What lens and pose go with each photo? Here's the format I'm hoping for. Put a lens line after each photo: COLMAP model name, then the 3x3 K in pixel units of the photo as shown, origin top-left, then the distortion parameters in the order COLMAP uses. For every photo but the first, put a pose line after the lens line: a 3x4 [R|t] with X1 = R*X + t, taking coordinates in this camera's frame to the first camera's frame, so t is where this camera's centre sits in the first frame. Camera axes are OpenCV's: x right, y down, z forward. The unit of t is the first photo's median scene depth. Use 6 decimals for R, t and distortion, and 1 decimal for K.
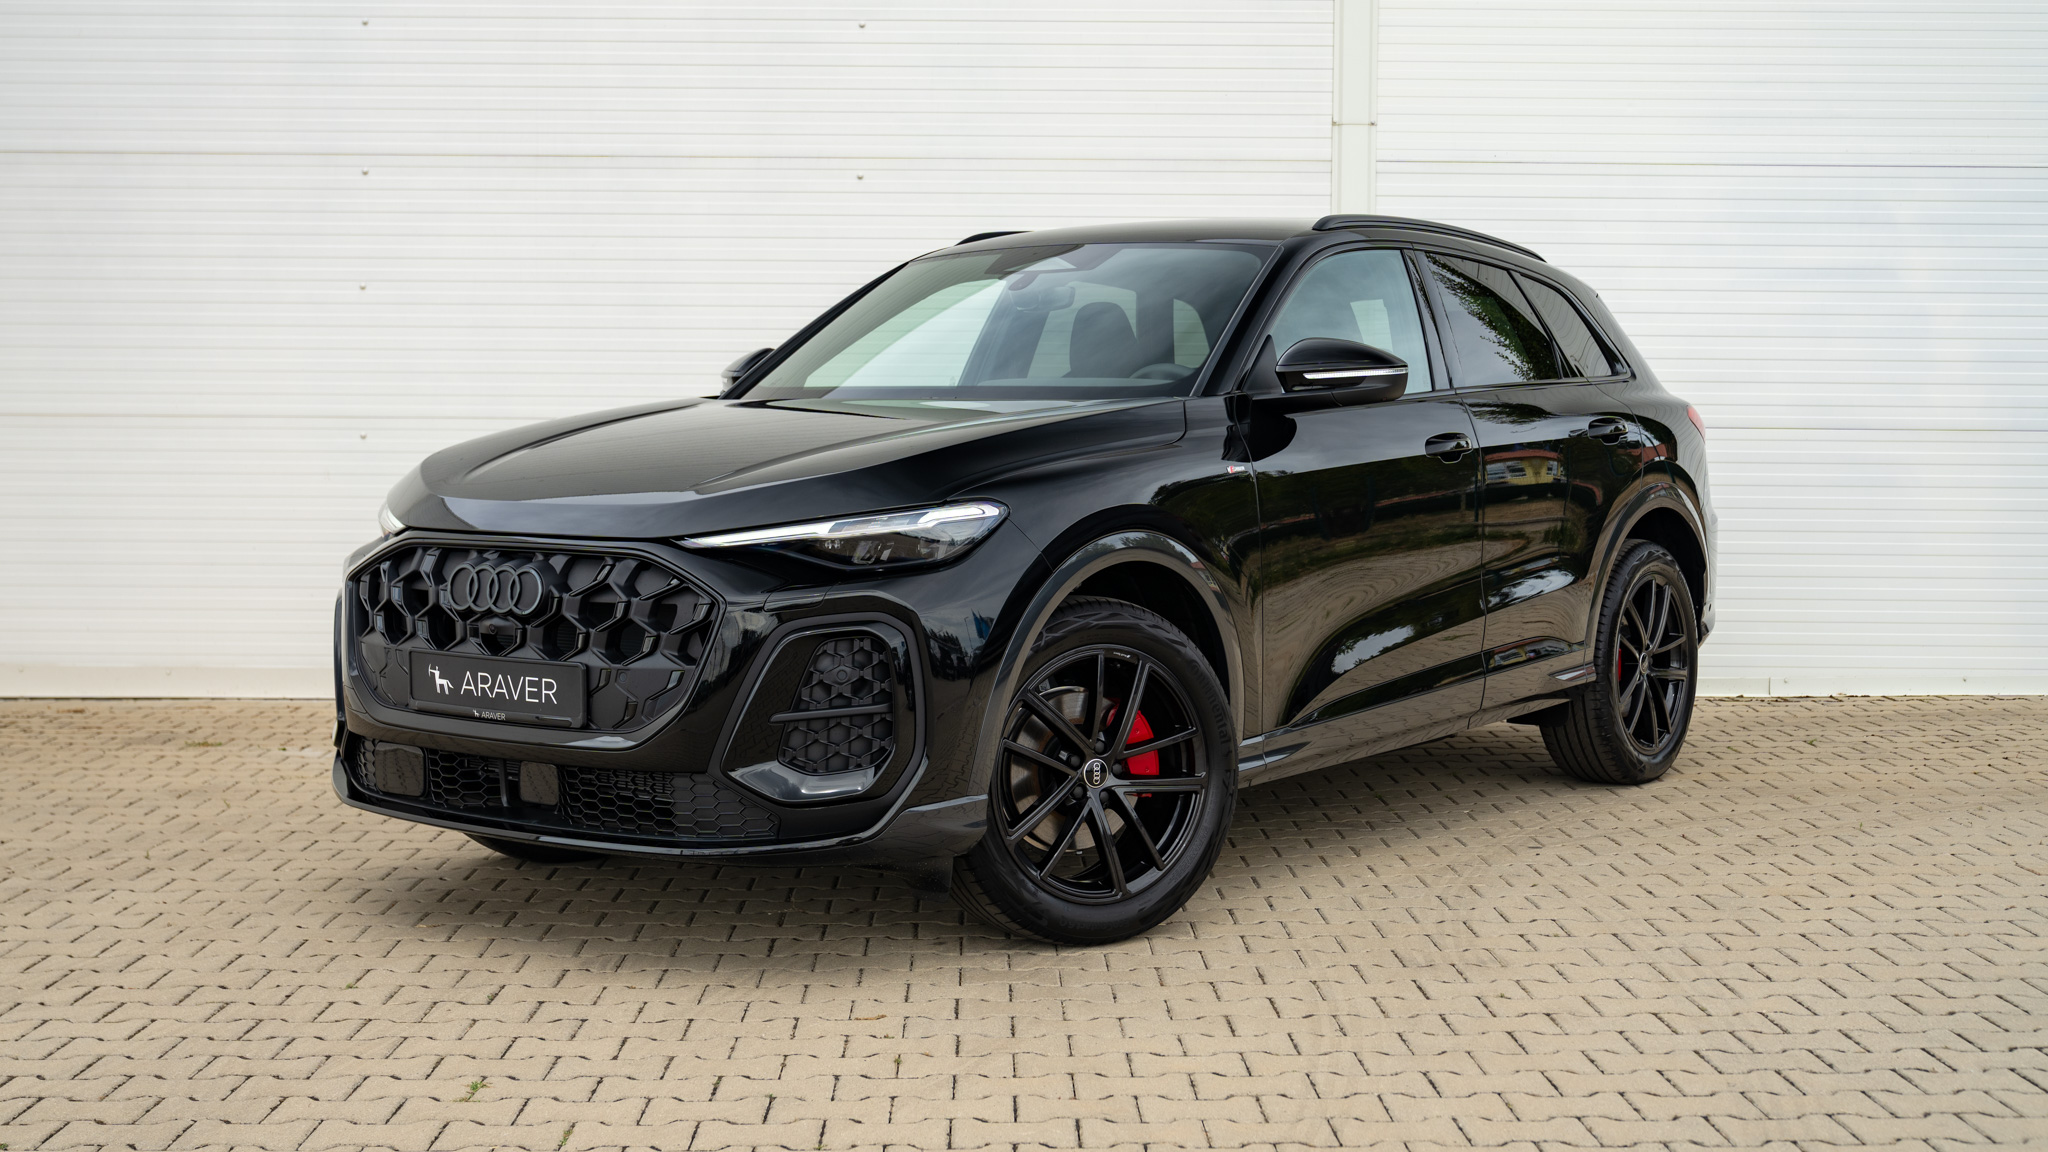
lens RADIAL K [[2536.8, 0, 970.3], [0, 2536.8, 548.5], [0, 0, 1]] dist [-0.000473, -0.002944]
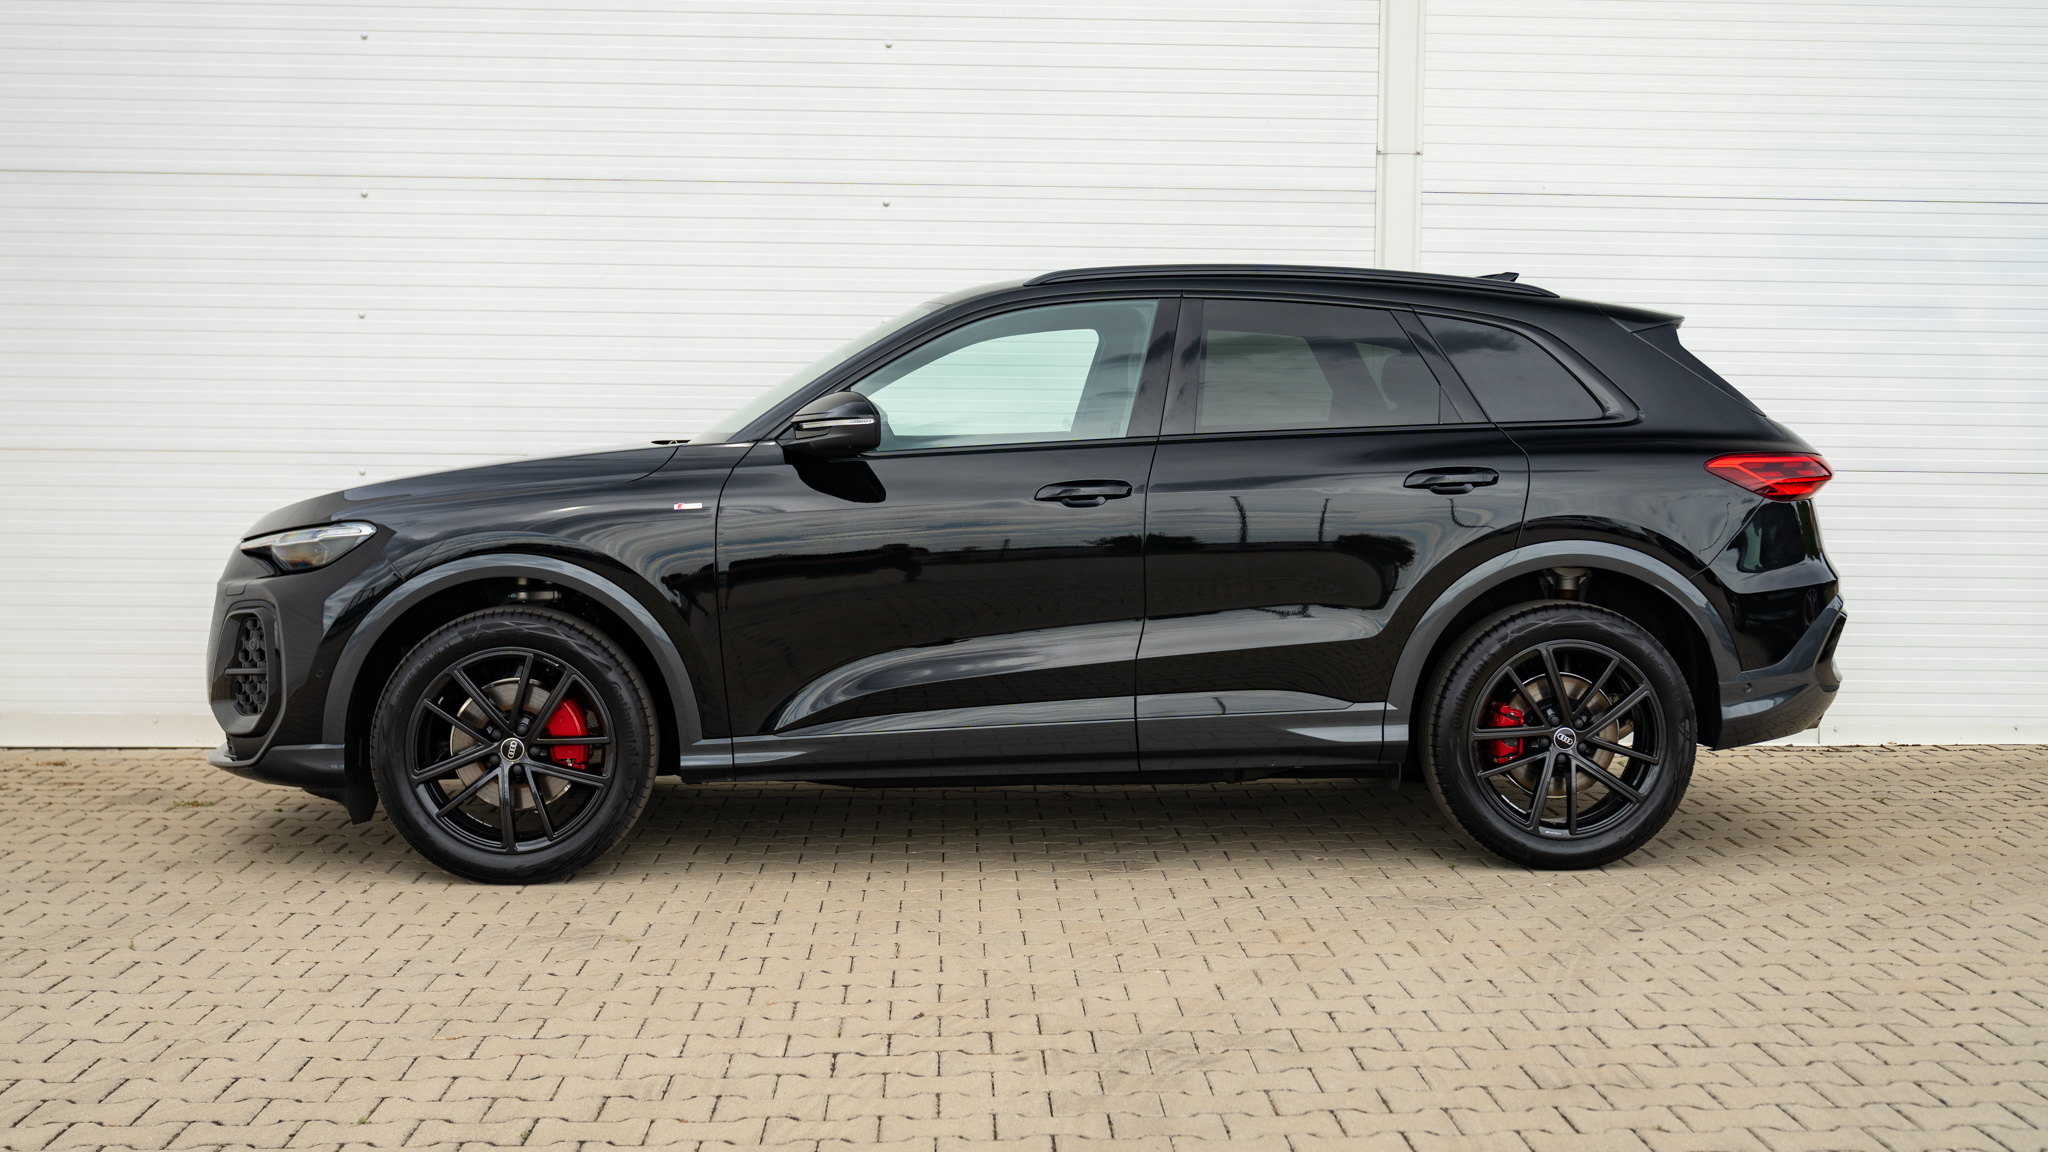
lens RADIAL K [[2448.4, 0, 1031.9], [0, 2448.4, 586.9], [0, 0, 1]] dist [-0.003010, -0.002160]
pose [[0.999292, 0.002225, 0.037568, -0.032520], [-0.002631, 0.999939, 0.010759, -0.017244], [-0.037542, -0.010850, 0.999236, 0.104170]]
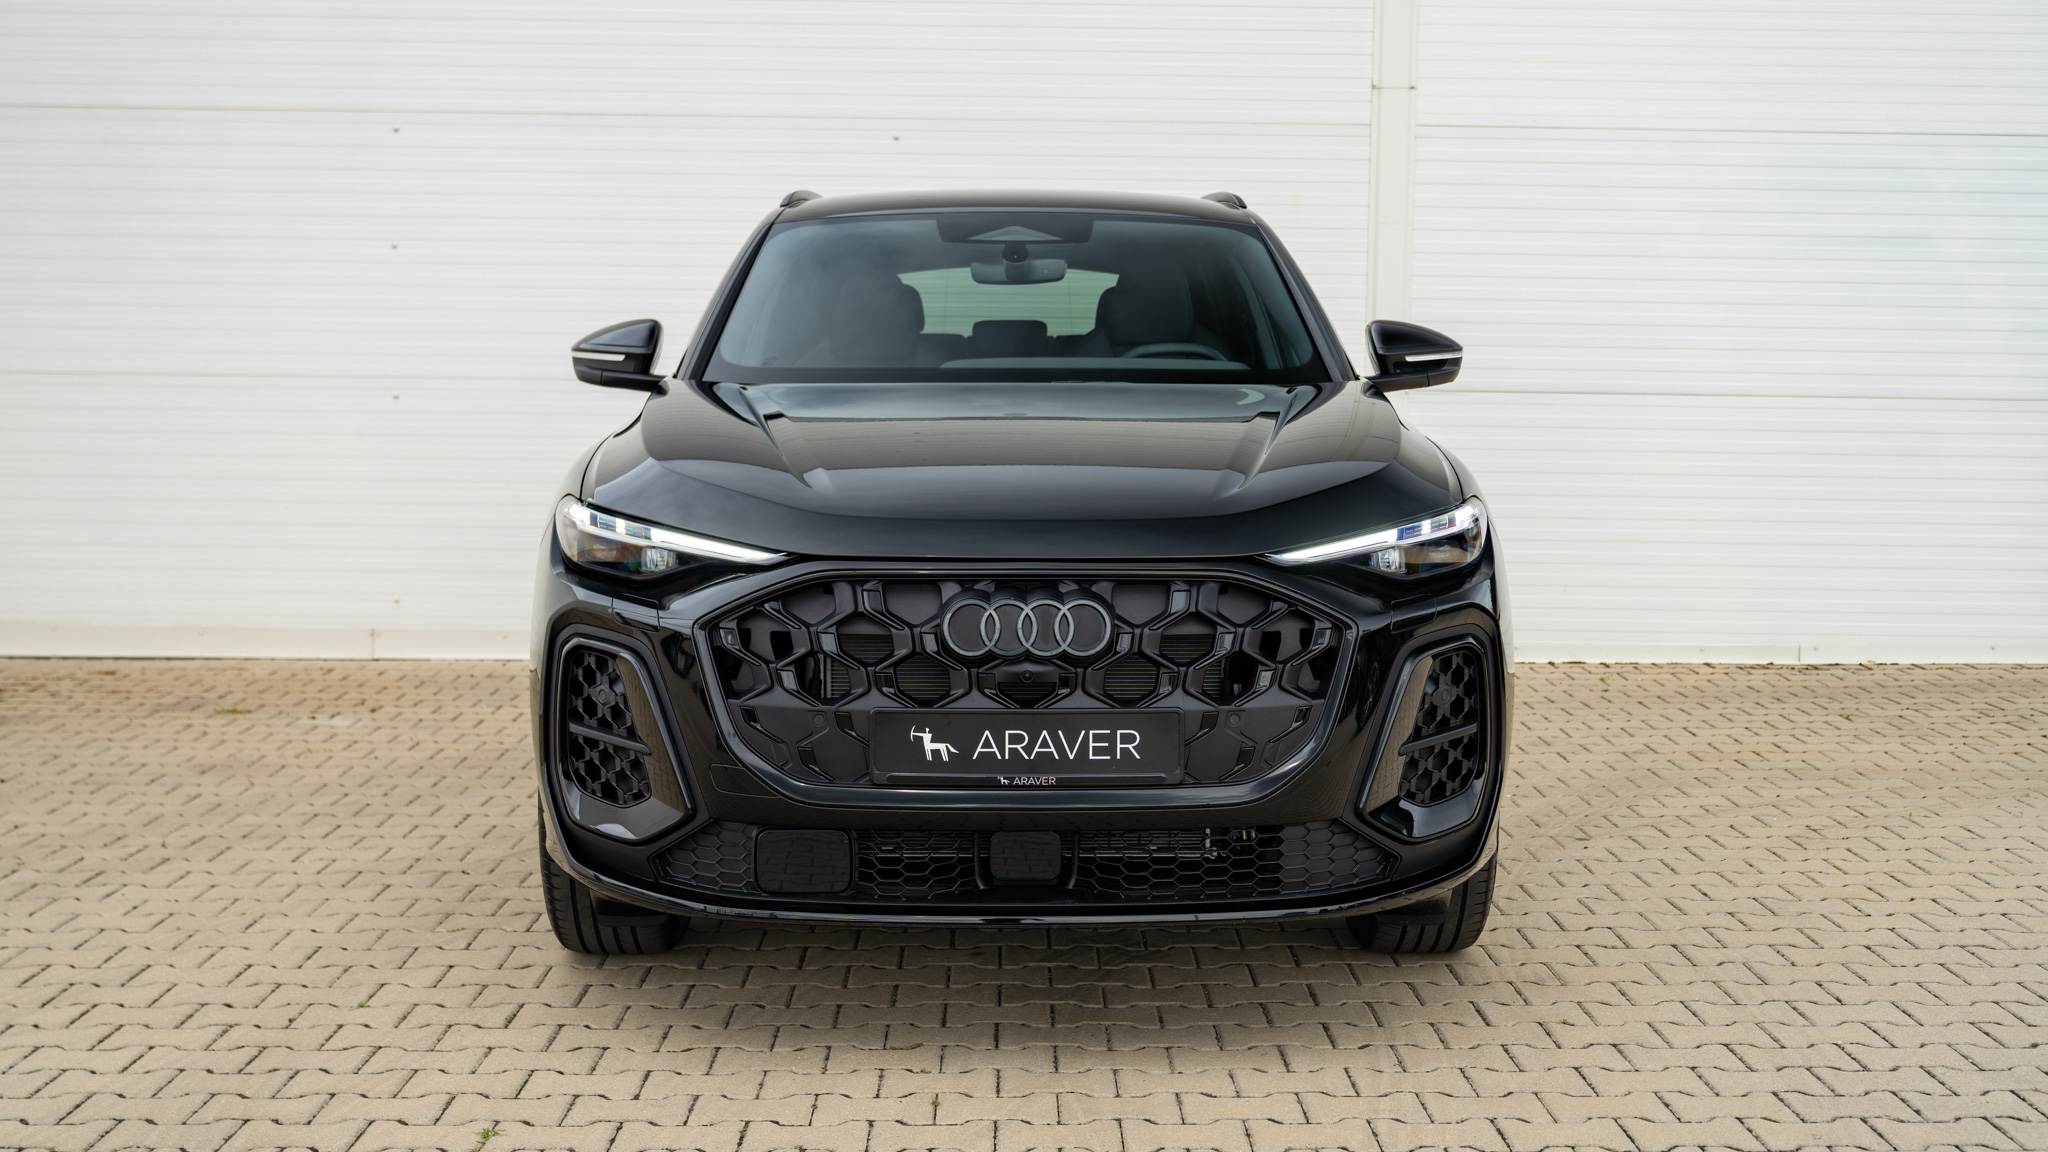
lens RADIAL K [[2413.3, 0, 1024.0], [0, 2413.3, 576.0], [0, 0, 1]] dist [-0.000936, -0.002556]
pose [[0.999930, 0.005006, 0.010757, -0.003986], [-0.005448, 0.999126, 0.041437, -0.020700], [-0.010540, -0.041492, 0.999083, 0.070209]]
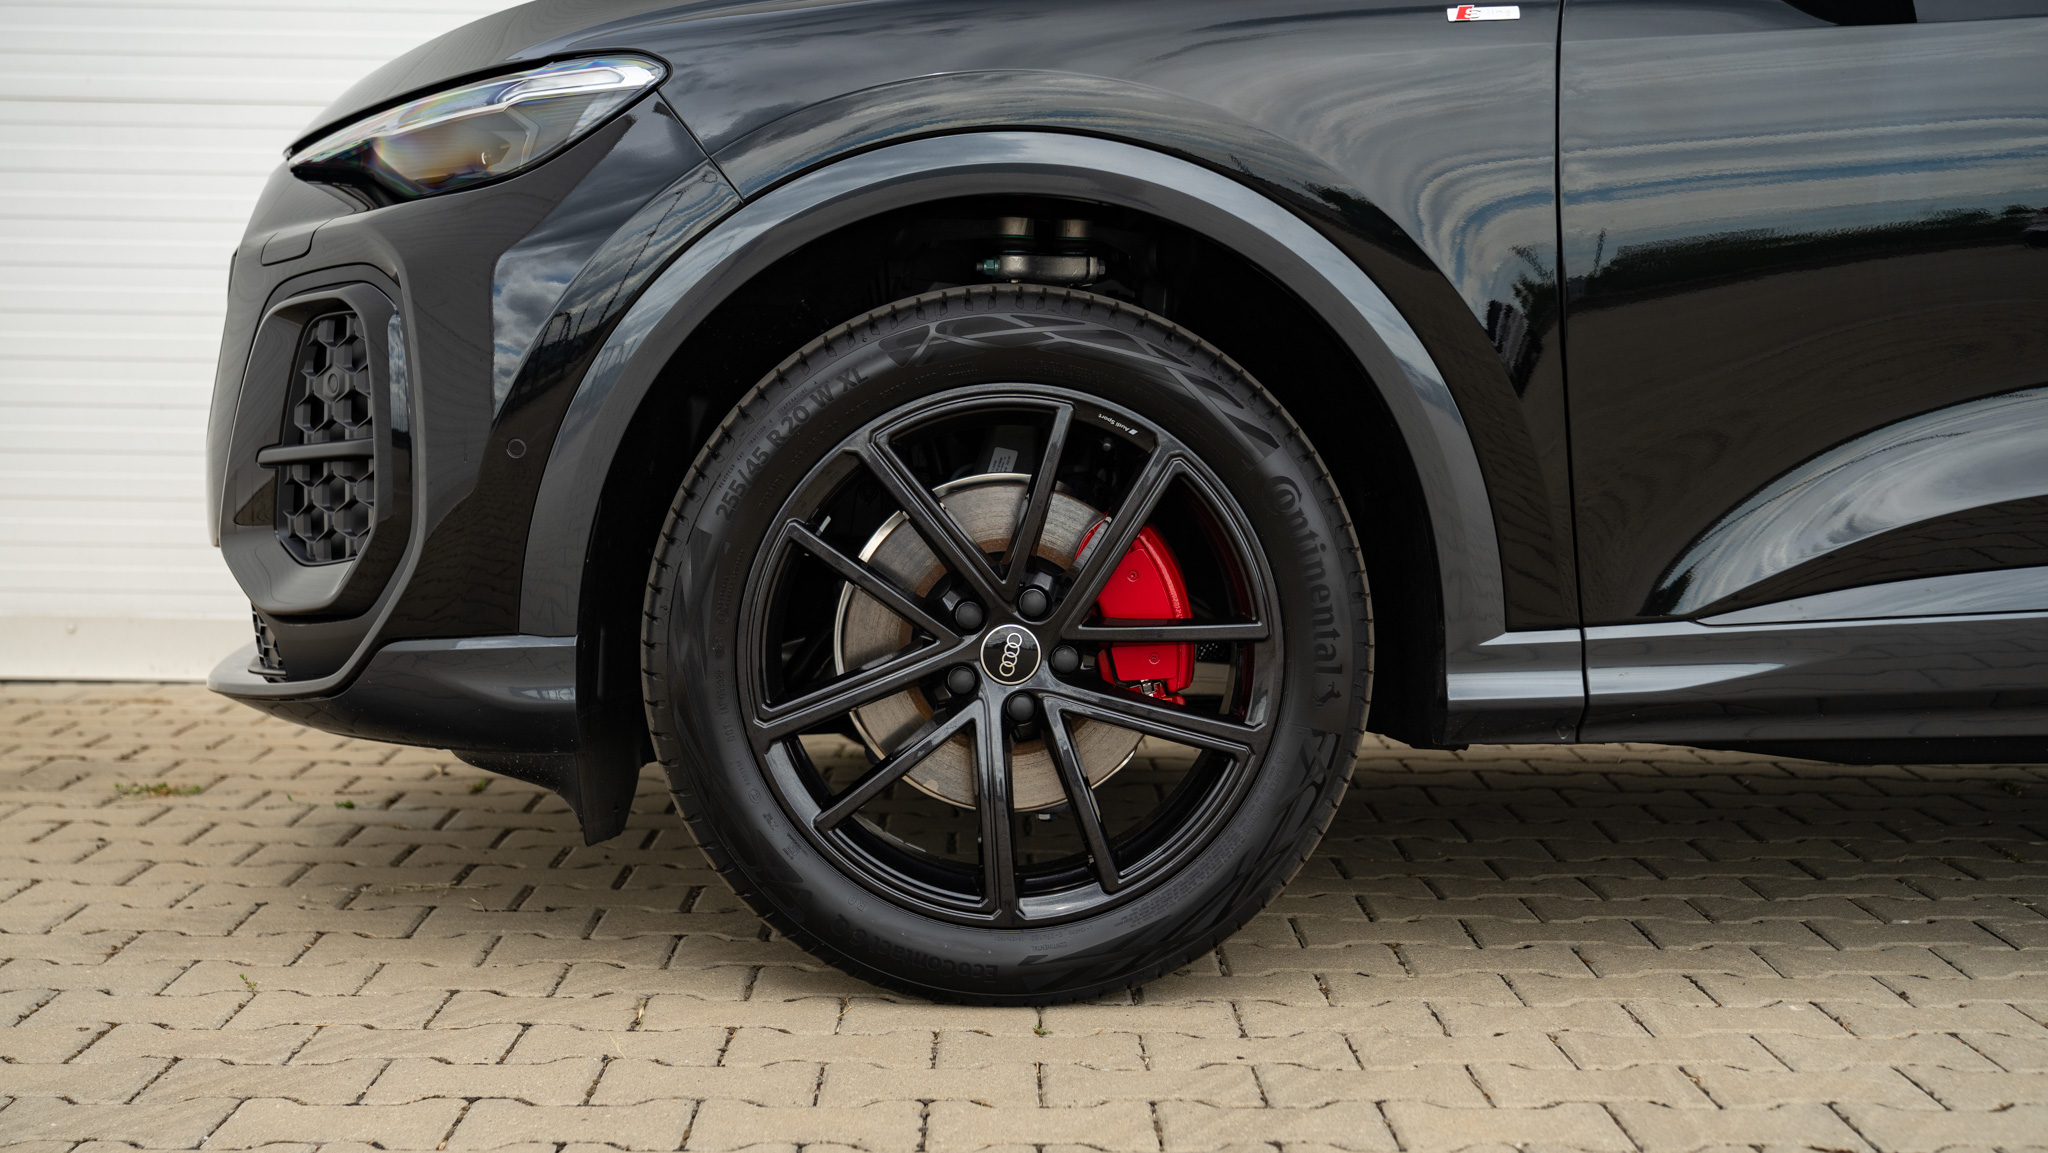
lens RADIAL K [[2922.7, 0, 1024.0], [0, 2922.7, 576.5], [0, 0, 1]] dist [0.003885, 0.002436]
pose [[0.999873, 0.008058, 0.013772, -0.202294], [-0.008379, 0.999690, 0.023444, 0.034849], [-0.013579, -0.023556, 0.999630, 0.626198]]
